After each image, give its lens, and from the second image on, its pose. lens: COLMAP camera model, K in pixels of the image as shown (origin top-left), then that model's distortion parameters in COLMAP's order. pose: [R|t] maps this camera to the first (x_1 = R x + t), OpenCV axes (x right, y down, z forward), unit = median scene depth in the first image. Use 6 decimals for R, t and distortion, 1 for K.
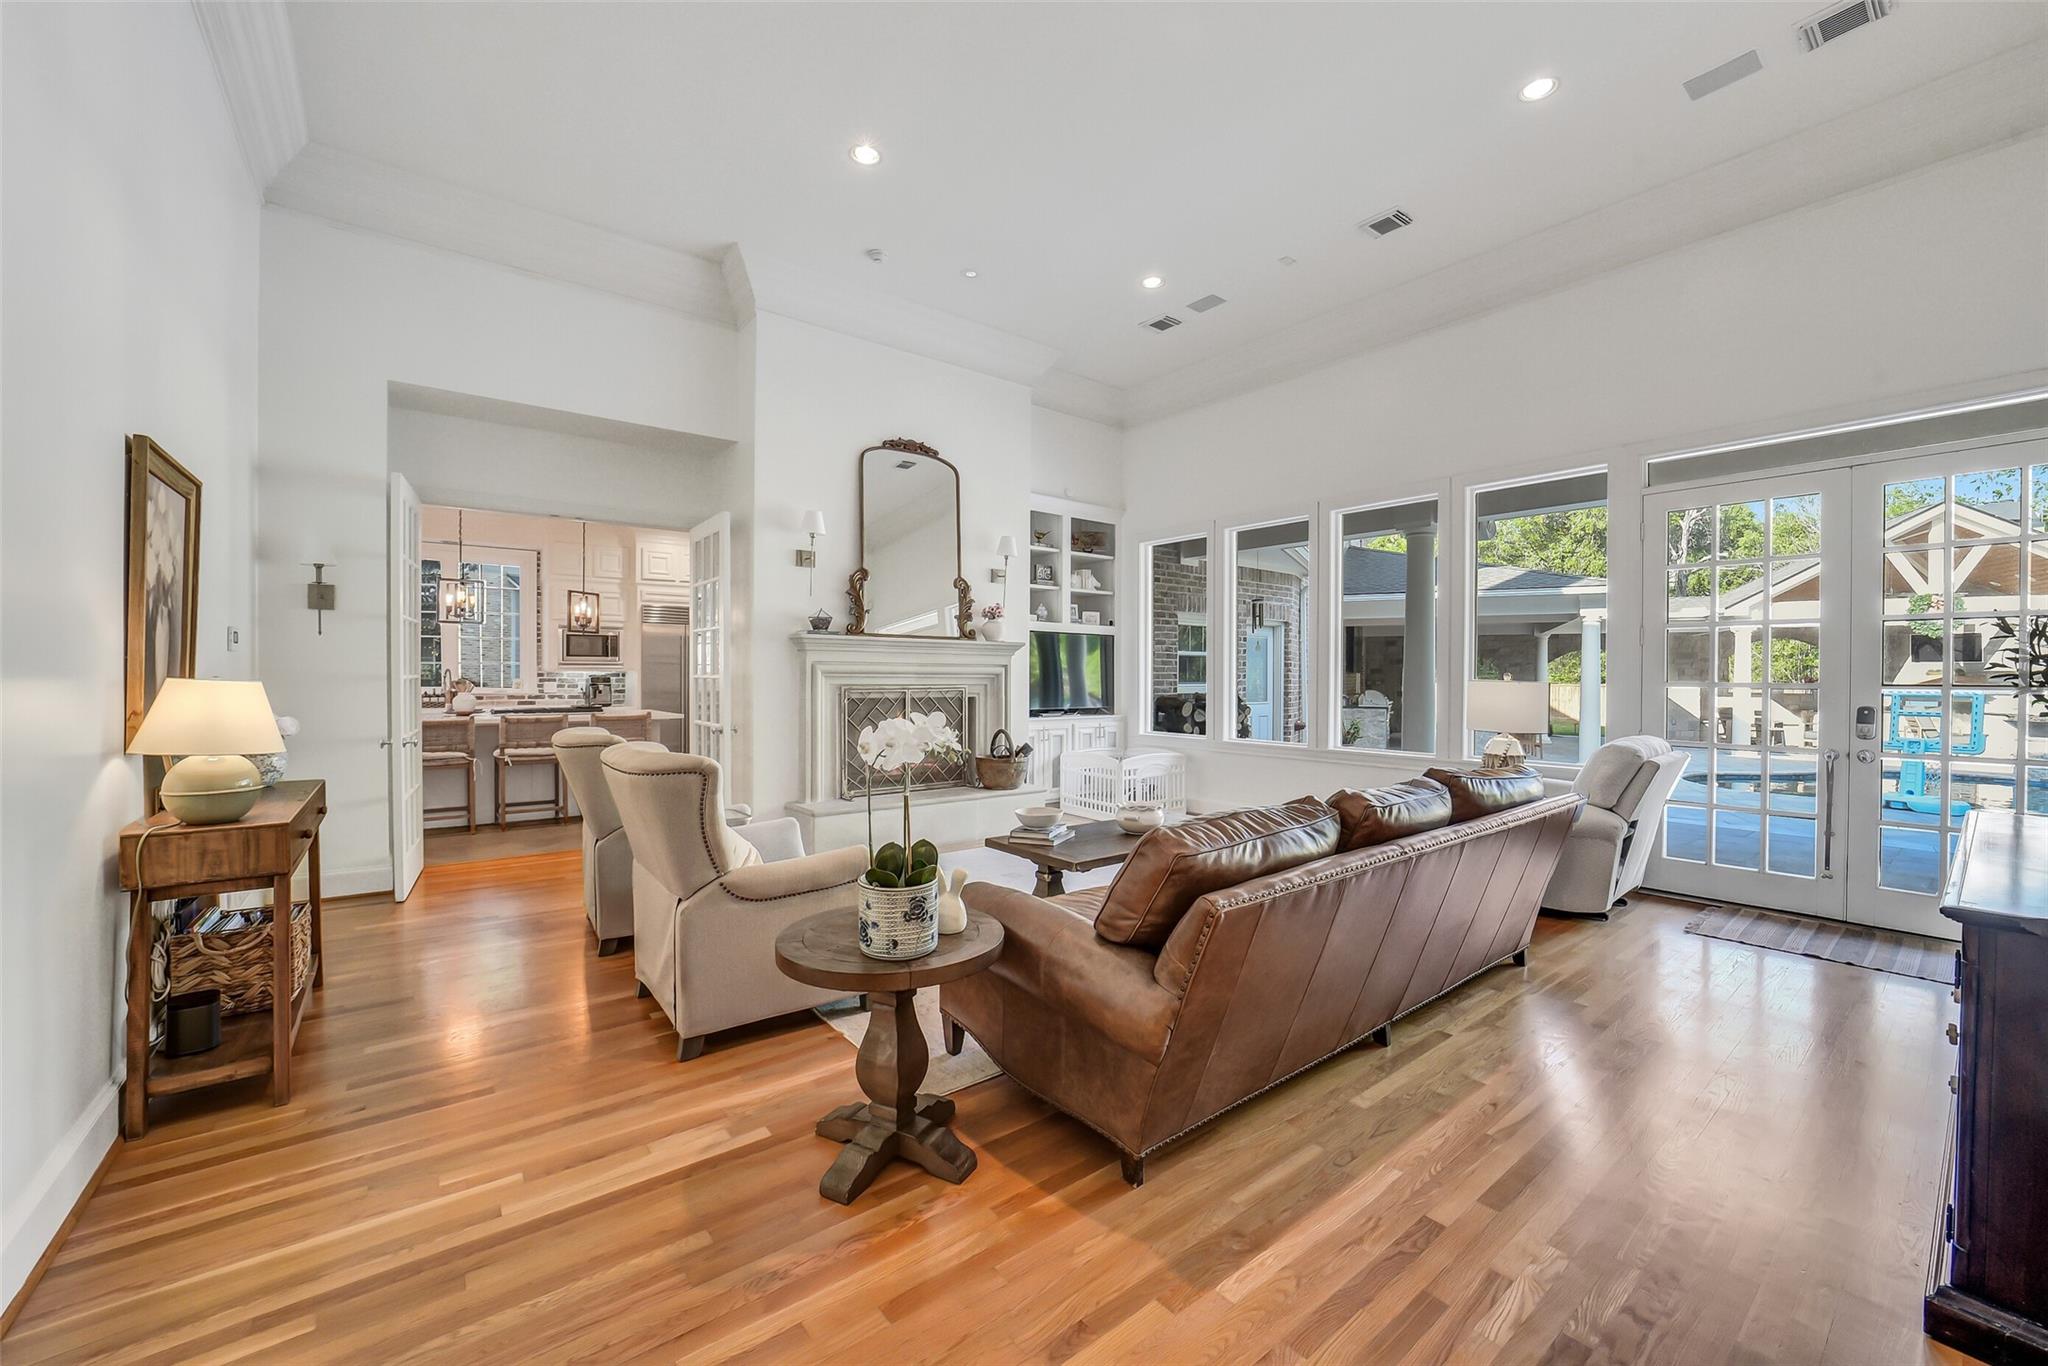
lens RADIAL K [[797.2, 0, 1029.8], [0, 797.2, 676.7], [0, 0, 1]] dist [-0.019946, -0.000195]
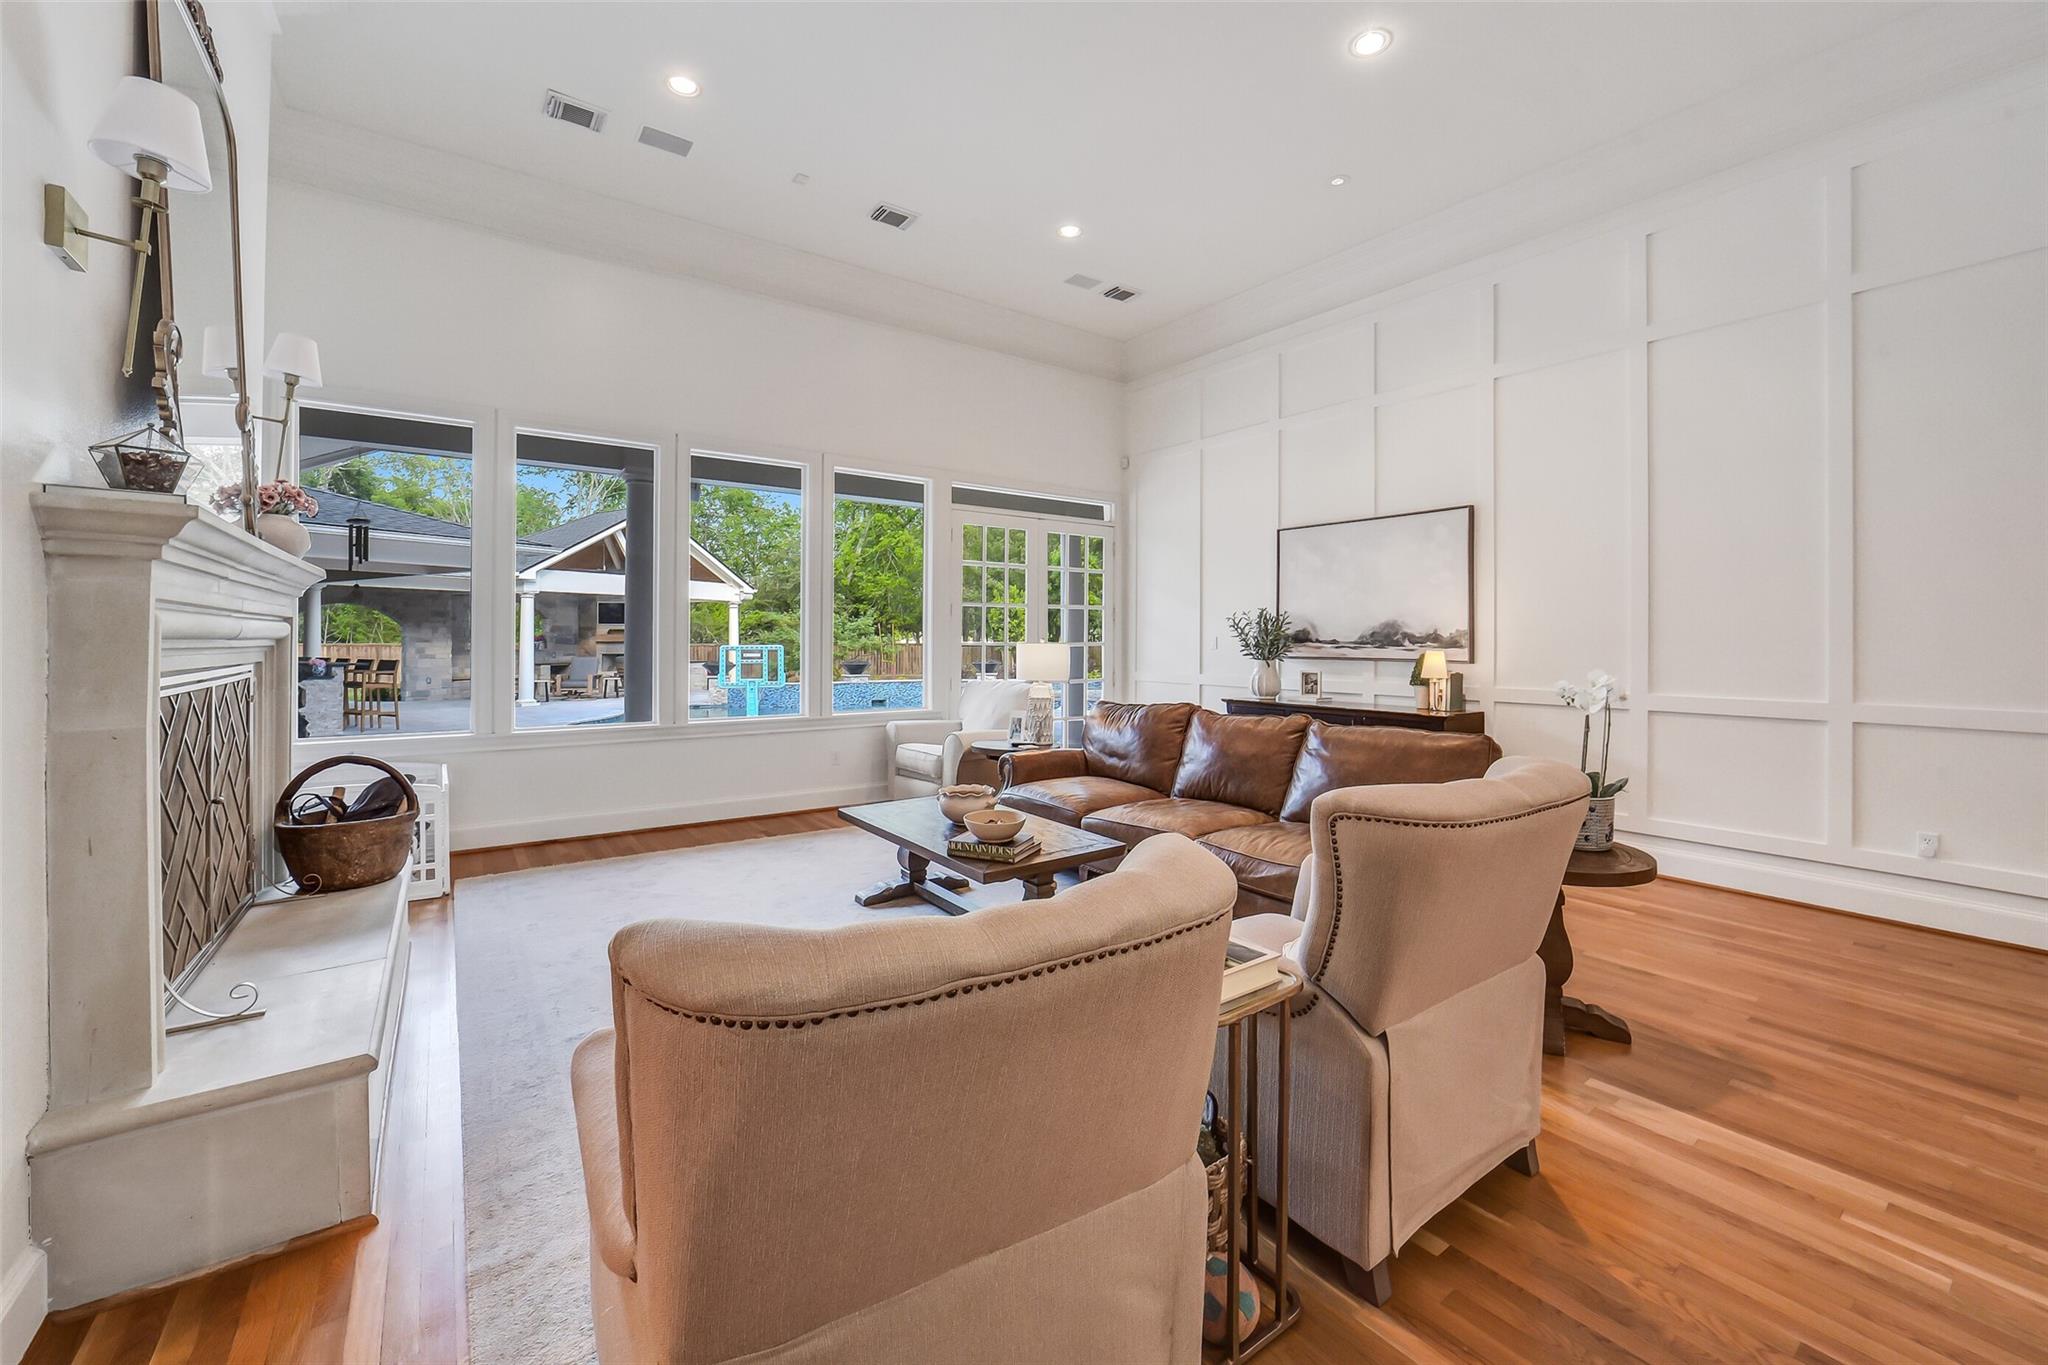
lens RADIAL K [[797.2, 0, 1038.9], [0, 797.2, 638.6], [0, 0, 1]] dist [-0.019946, -0.000195]
pose [[0.040321, -0.008387, 0.999152, -0.480332], [0.003153, 0.999961, 0.008266, -0.005644], [-0.999182, 0.002817, 0.040346, 0.581663]]
